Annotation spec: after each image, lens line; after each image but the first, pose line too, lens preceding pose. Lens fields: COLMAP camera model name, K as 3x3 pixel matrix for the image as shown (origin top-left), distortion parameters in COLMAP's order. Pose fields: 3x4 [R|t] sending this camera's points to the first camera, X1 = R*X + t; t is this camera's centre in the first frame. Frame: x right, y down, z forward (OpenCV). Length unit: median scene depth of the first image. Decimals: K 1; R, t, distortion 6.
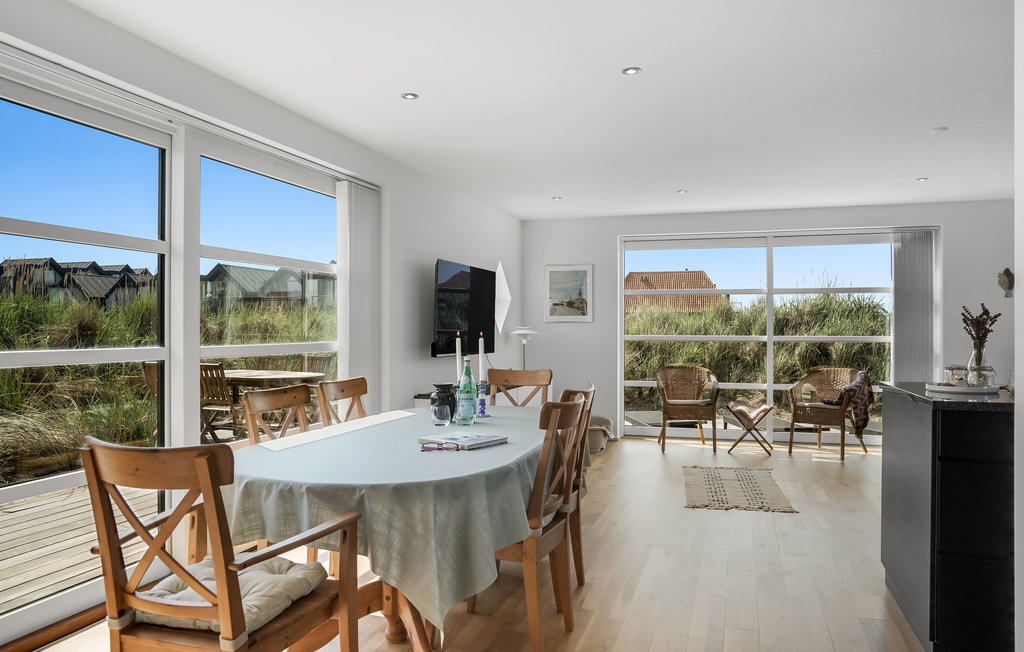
lens RADIAL K [[711.3, 0, 512.0], [0, 711.3, 326.0], [0, 0, 1]] dist [-0.000038, 0.002276]
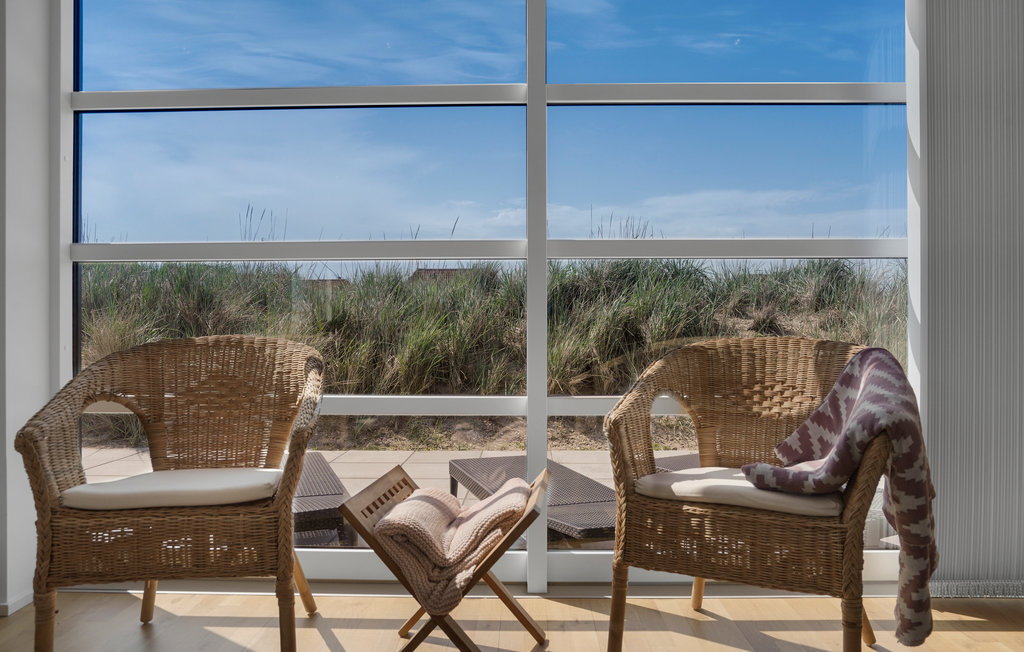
lens RADIAL K [[711.3, 0, 512.0], [0, 711.3, 326.0], [0, 0, 1]] dist [-0.000038, 0.002276]
pose [[0.959755, 0.001895, 0.280831, 0.166896], [-0.000664, 0.999990, -0.004479, 0.033014], [-0.280836, 0.004113, 0.959747, 0.444765]]
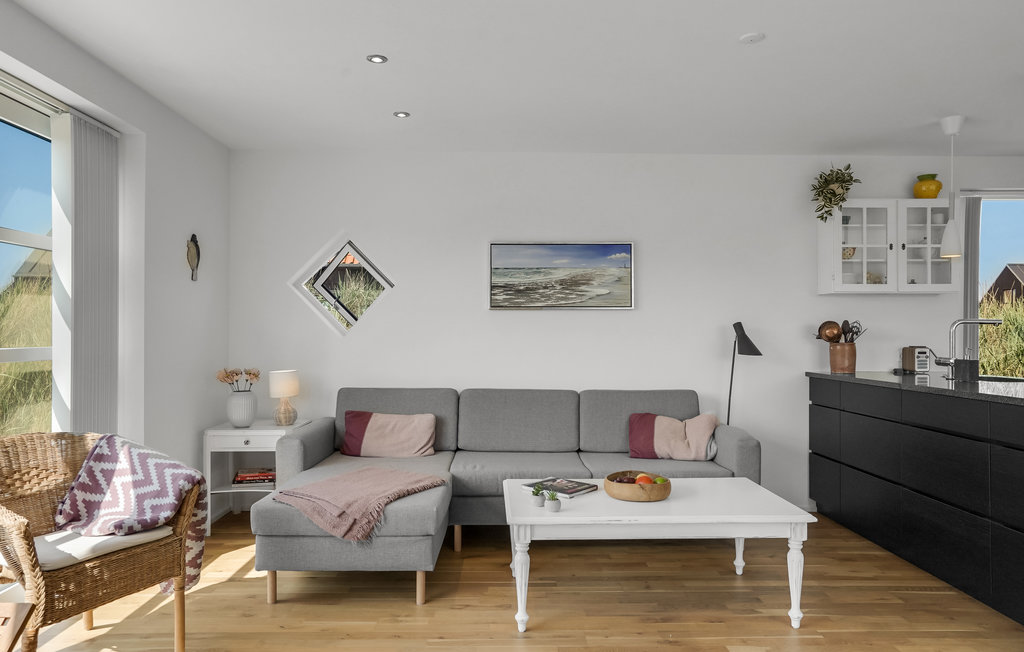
lens RADIAL K [[711.3, 0, 512.0], [0, 711.3, 326.0], [0, 0, 1]] dist [-0.000038, 0.002276]
pose [[-0.311644, -0.003082, 0.950194, 0.009647], [-0.000620, 0.999995, 0.003041, -0.001018], [-0.950199, 0.000359, -0.311645, 0.513648]]
